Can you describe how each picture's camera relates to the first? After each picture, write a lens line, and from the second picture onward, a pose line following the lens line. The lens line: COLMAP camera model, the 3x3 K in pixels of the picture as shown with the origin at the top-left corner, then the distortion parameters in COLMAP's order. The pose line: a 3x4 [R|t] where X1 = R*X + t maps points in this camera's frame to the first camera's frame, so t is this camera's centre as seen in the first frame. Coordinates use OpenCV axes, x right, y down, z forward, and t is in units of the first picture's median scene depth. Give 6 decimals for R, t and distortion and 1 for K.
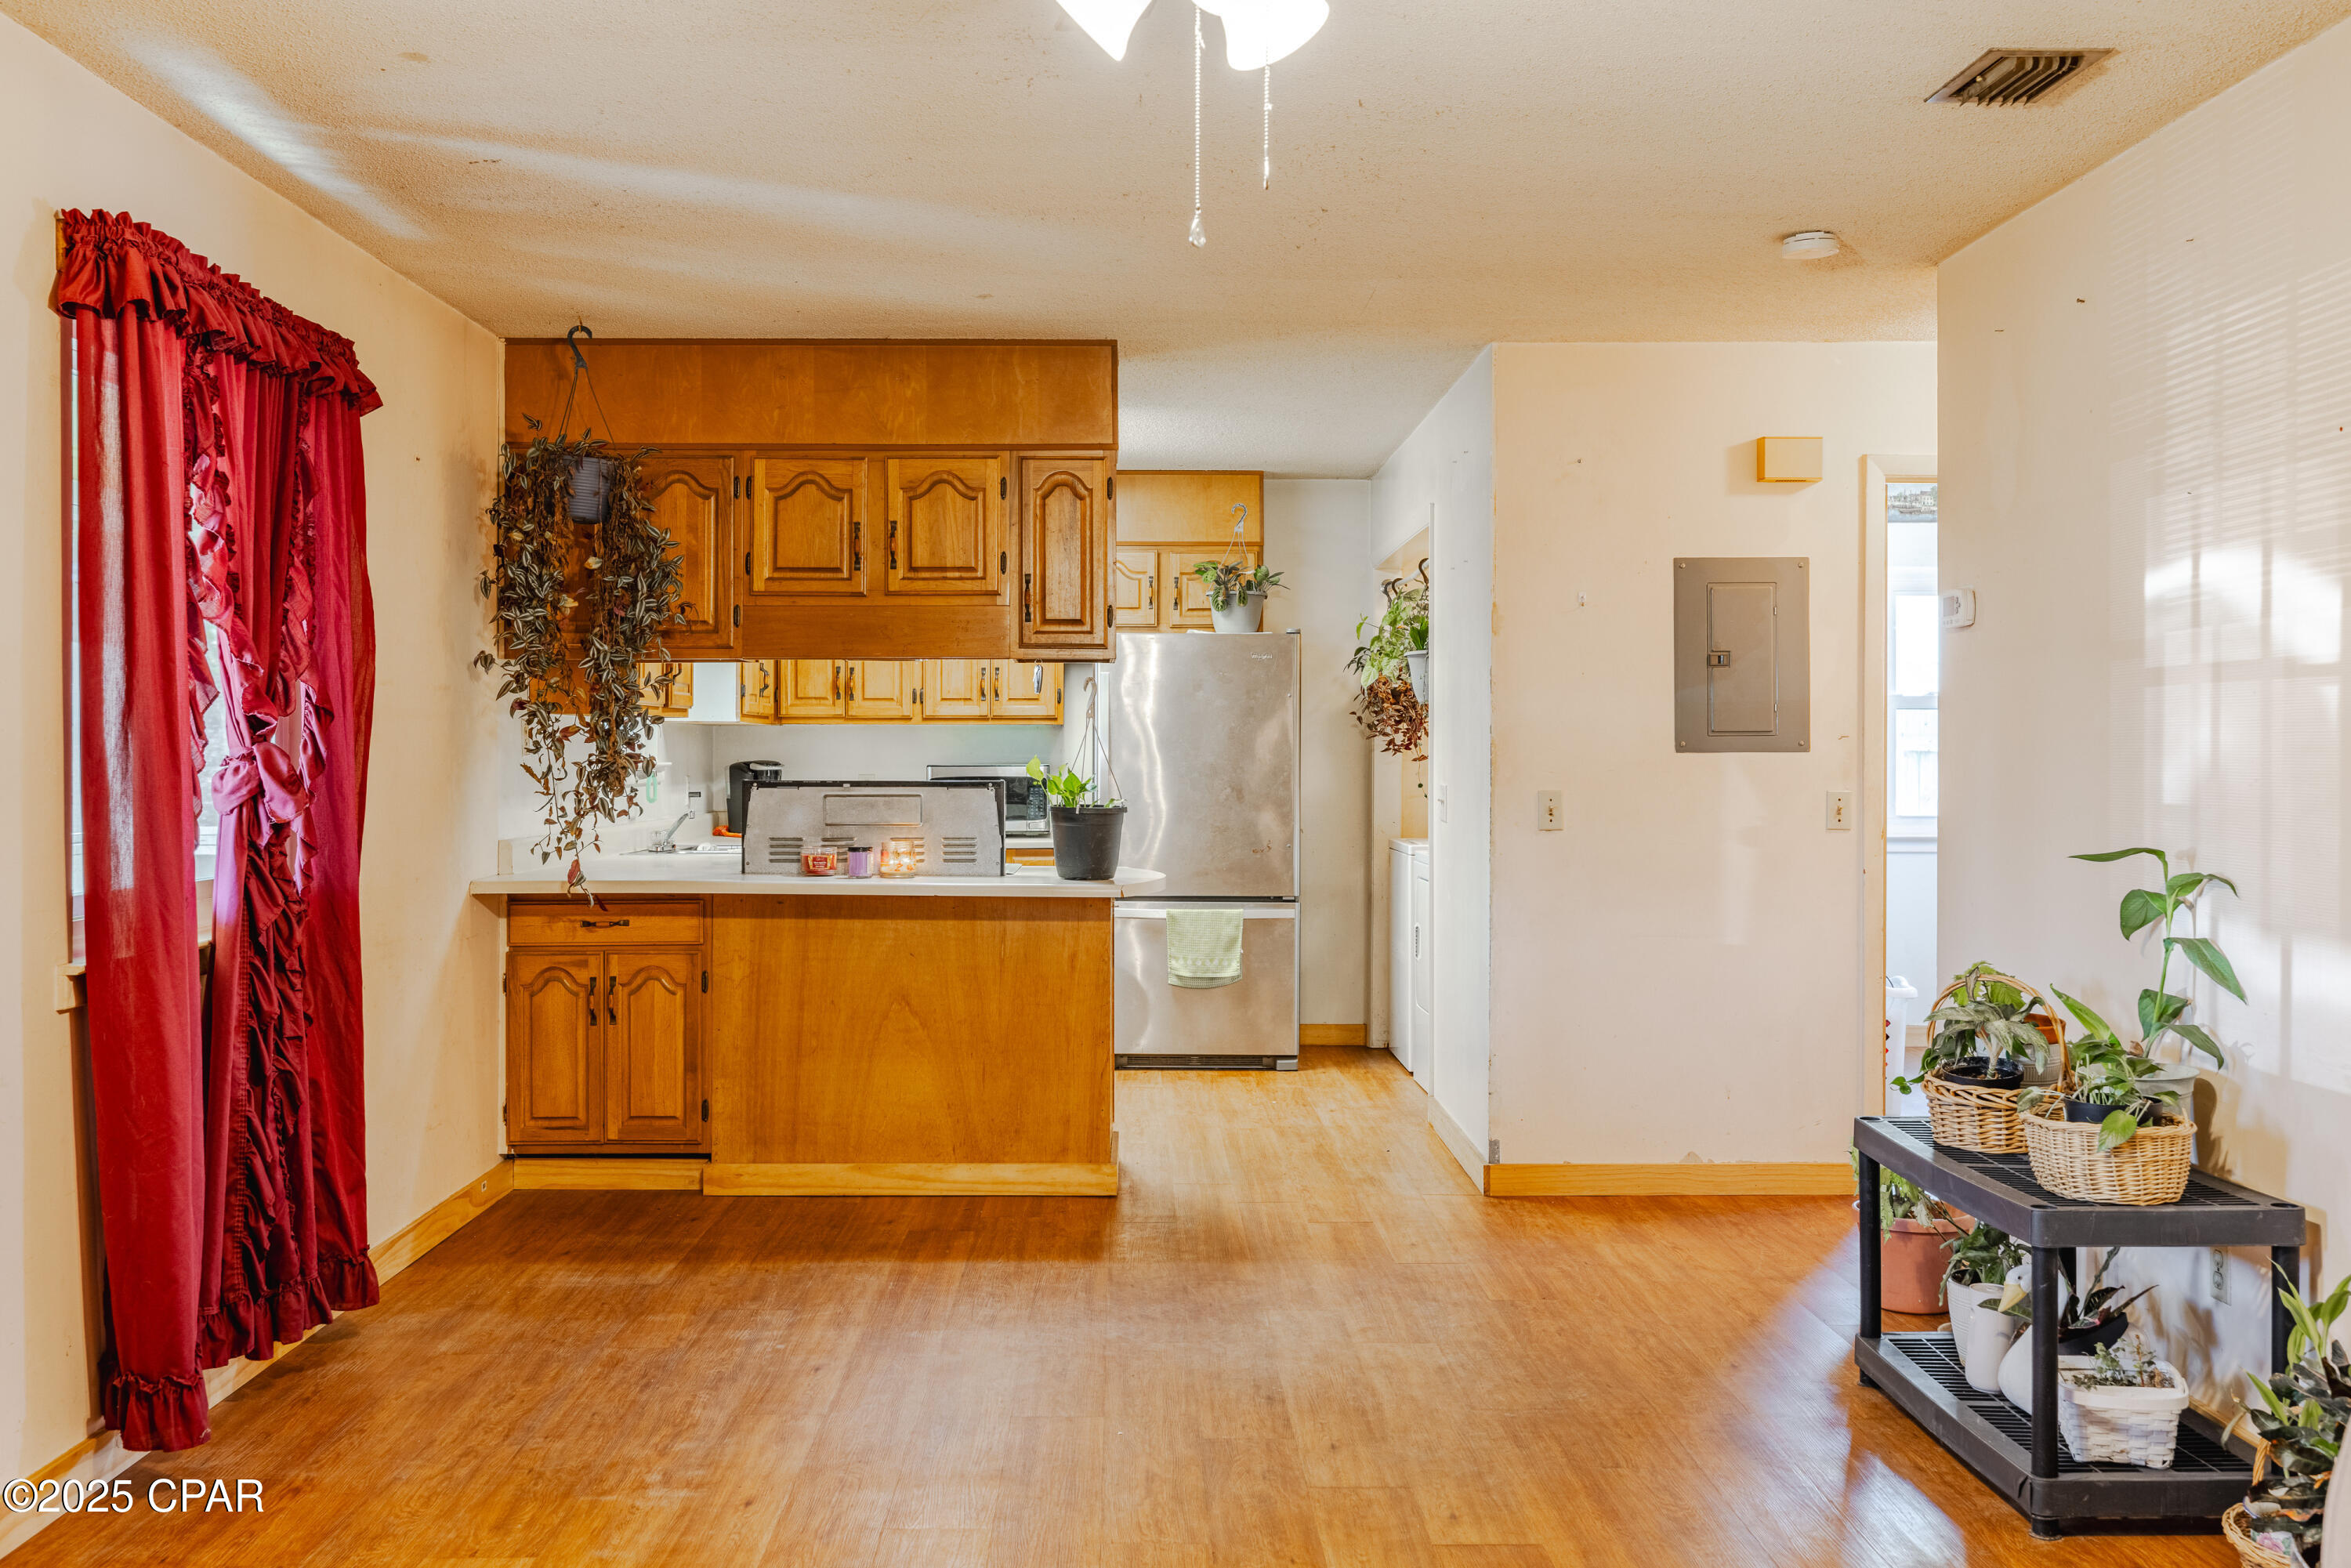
lens RADIAL K [[2243.9, 0, 1137.4], [0, 2243.9, 745.2], [0, 0, 1]] dist [0.006683, 0.000000]
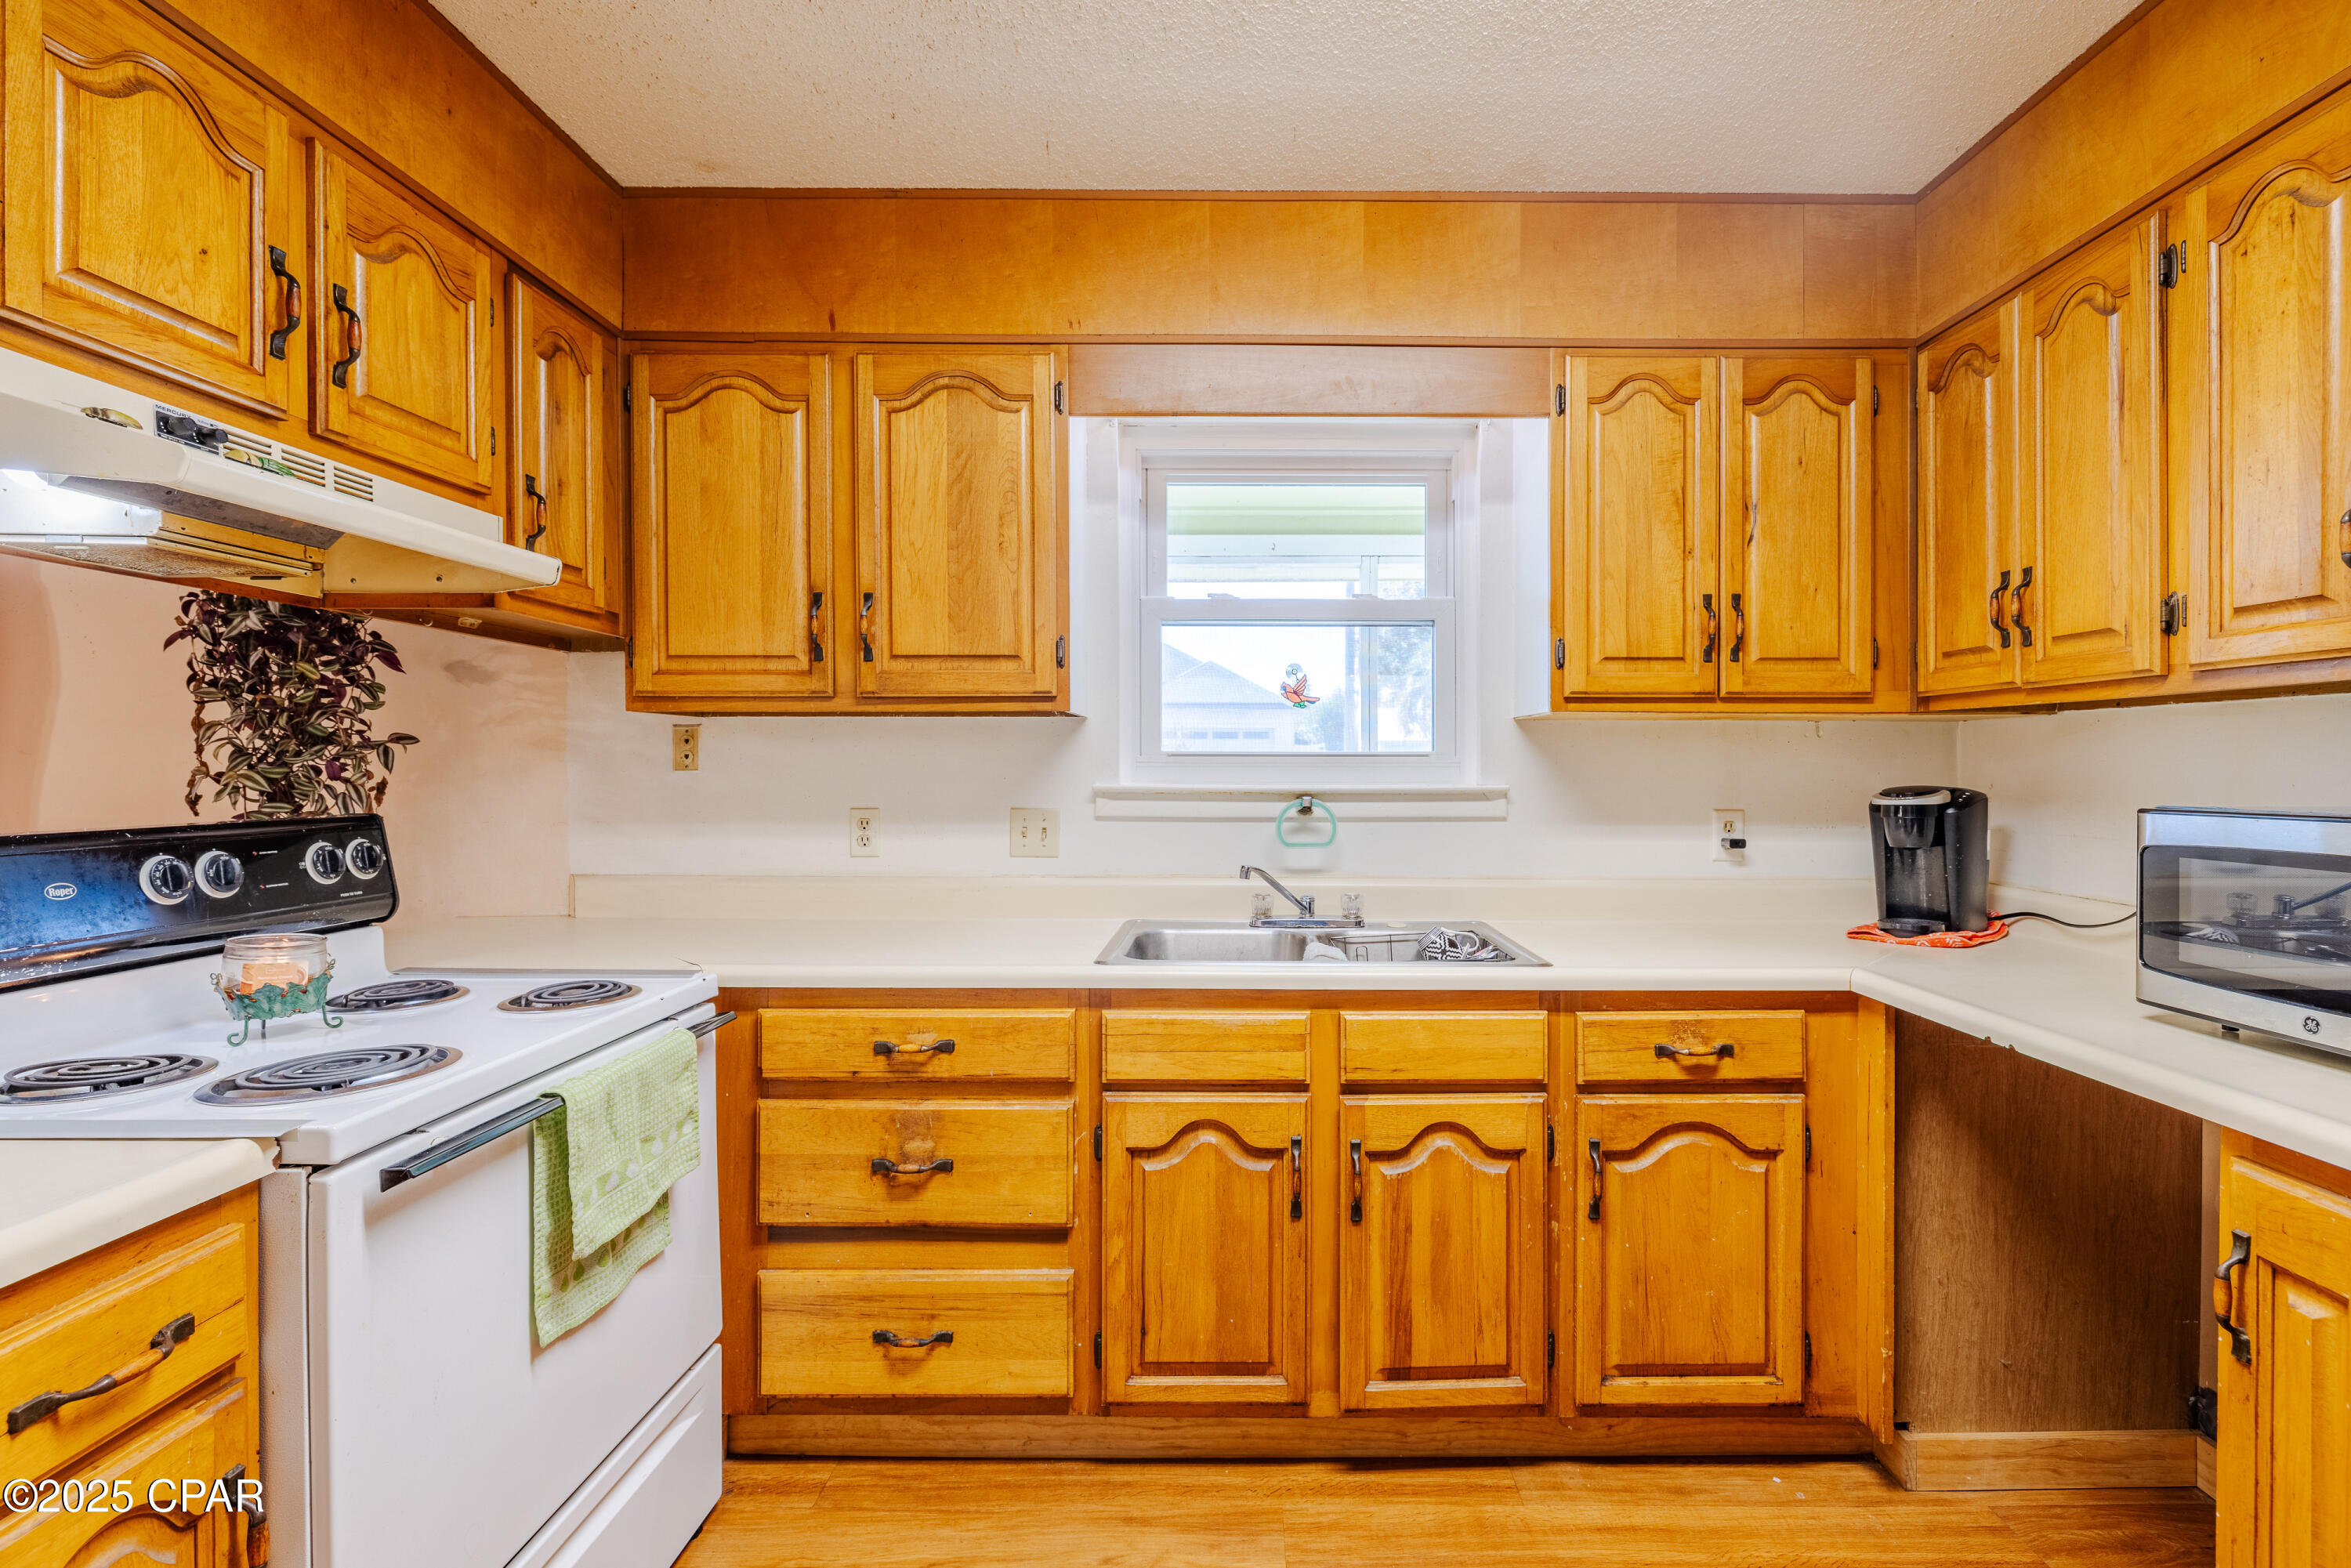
lens RADIAL K [[1052.3, 0, 1250.7], [0, 1052.3, 773.4], [0, 0, 1]] dist [-0.013000, 0.002413]
pose [[-0.010615, 0.005712, -0.999927, 0.099489], [0.000543, 0.999984, 0.005707, 0.003590], [0.999944, -0.000483, -0.010618, 1.245170]]
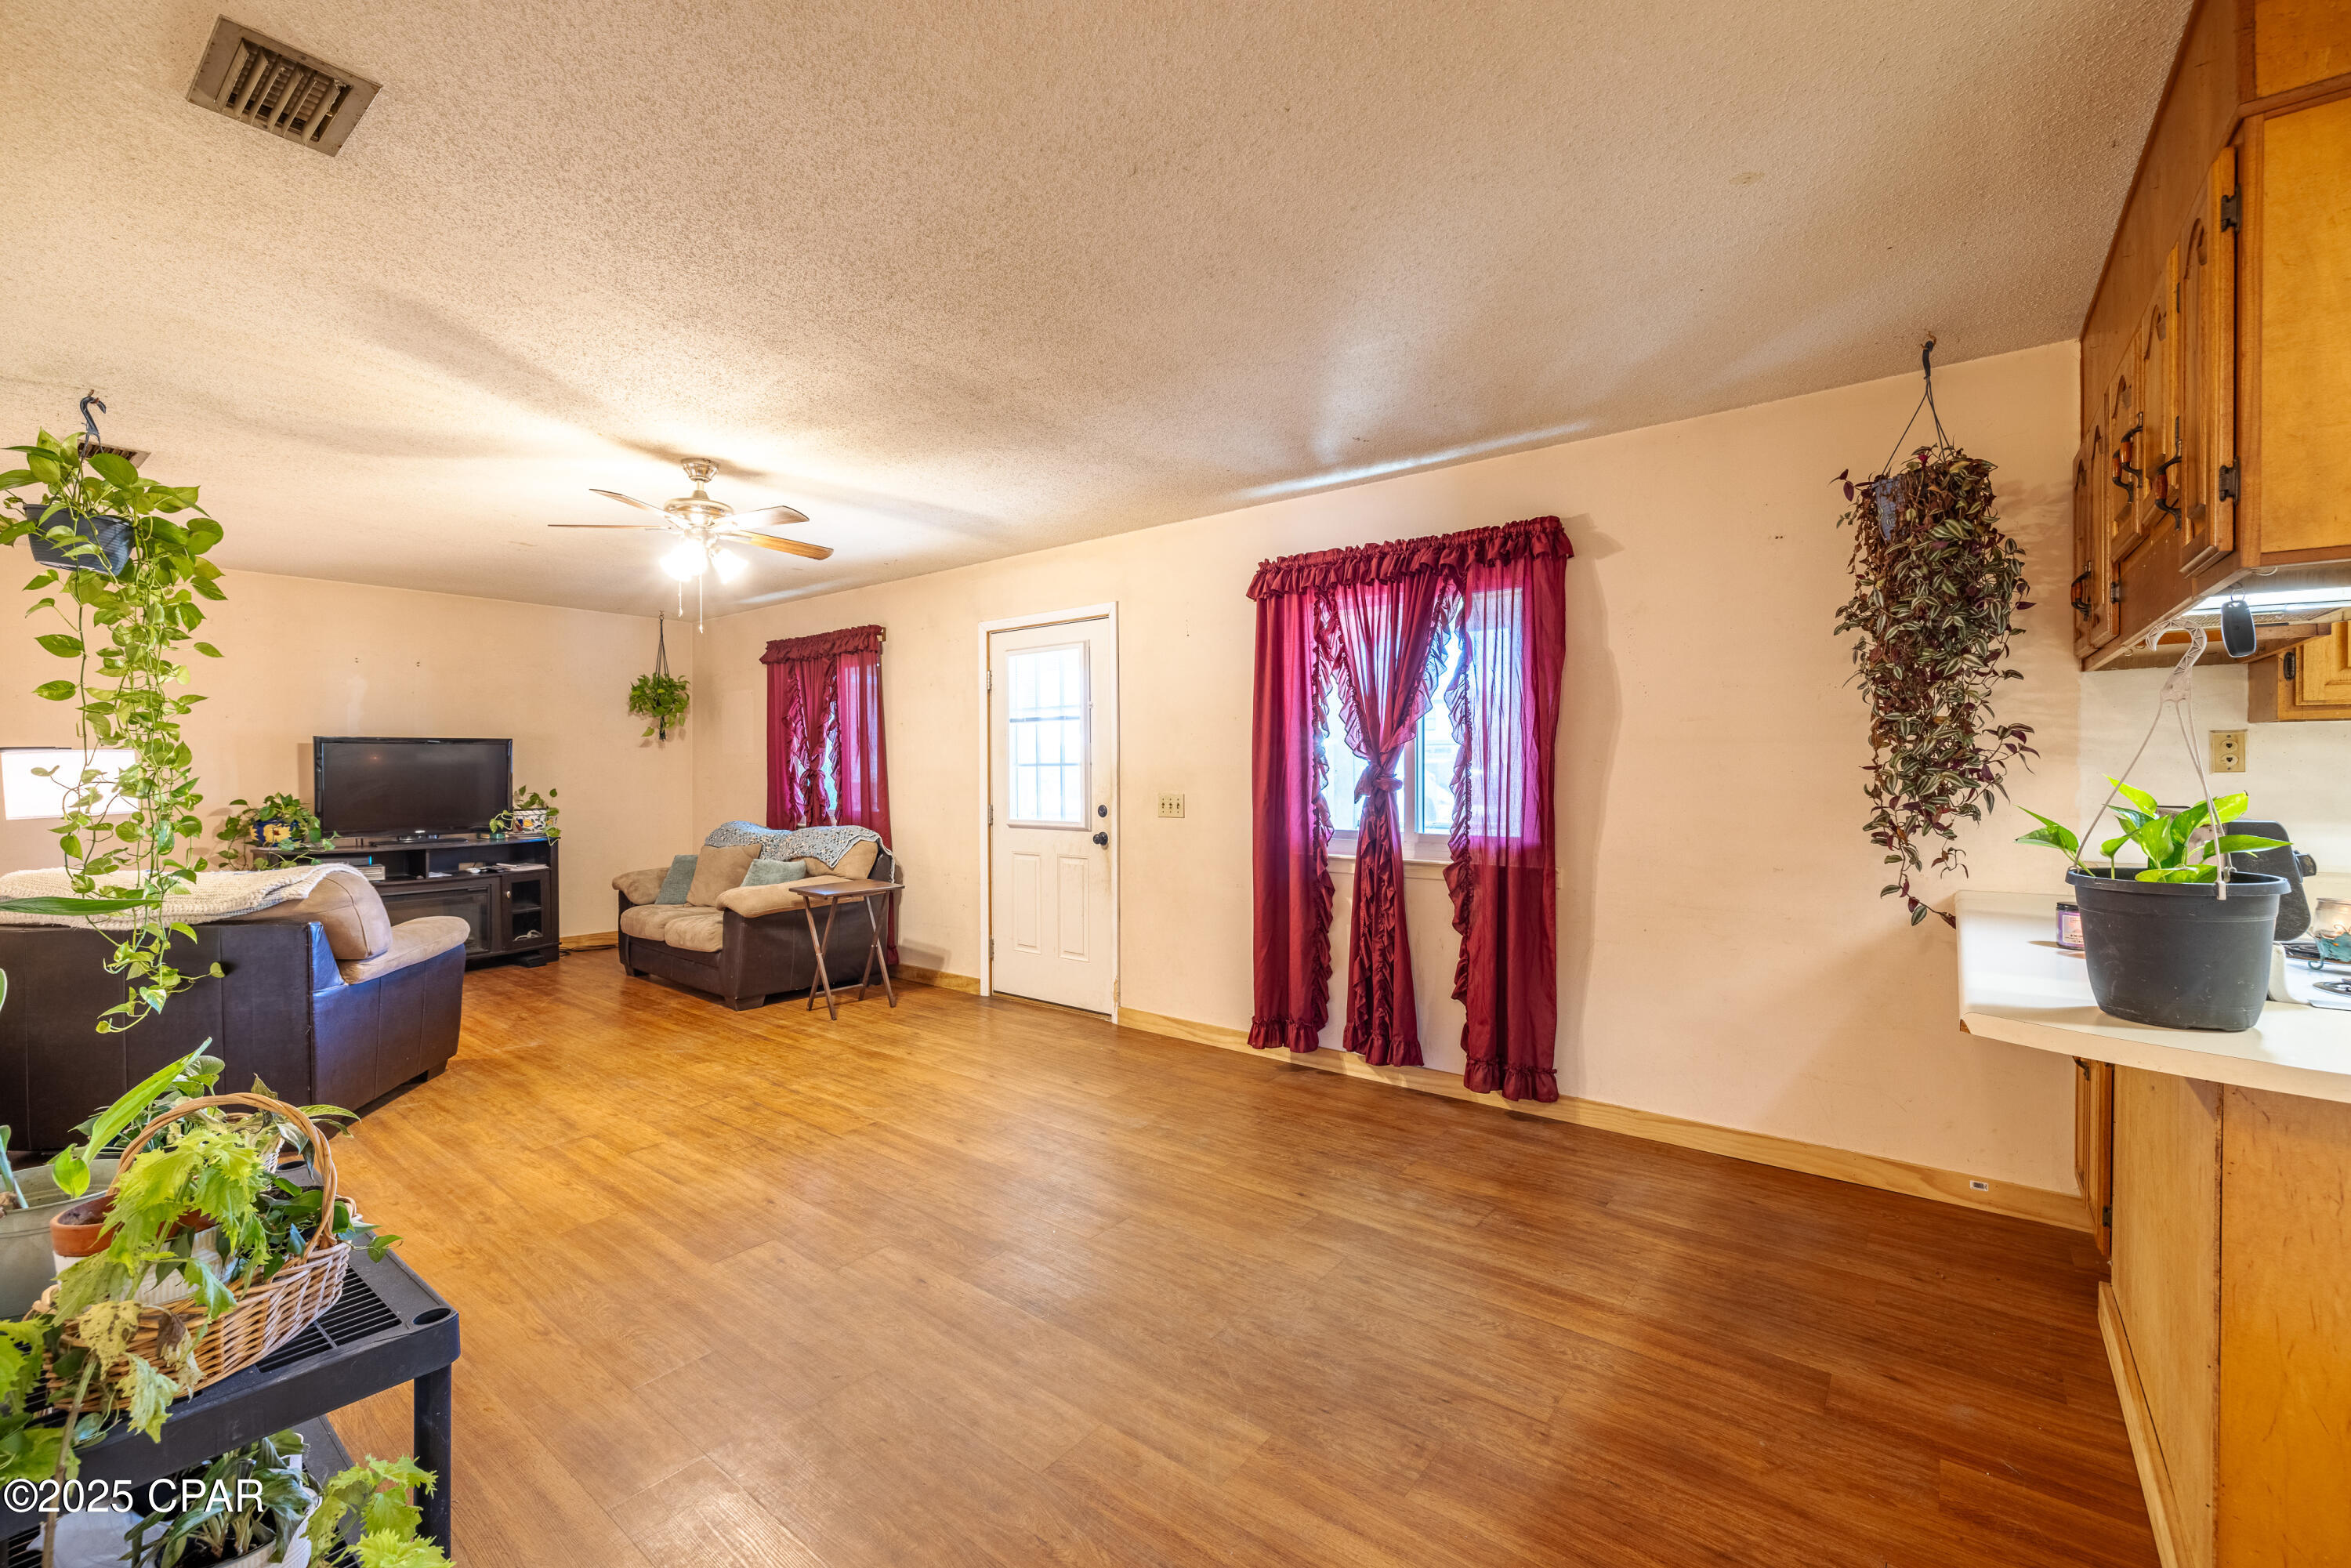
lens RADIAL K [[999.0, 0, 1151.1], [0, 999.0, 776.8], [0, 0, 1]] dist [-0.000748, -0.000318]
pose [[-0.645441, 0.006724, -0.763780, 0.296425], [0.004215, 0.999977, 0.005241, 0.002530], [0.763798, 0.000163, -0.645455, 0.967452]]
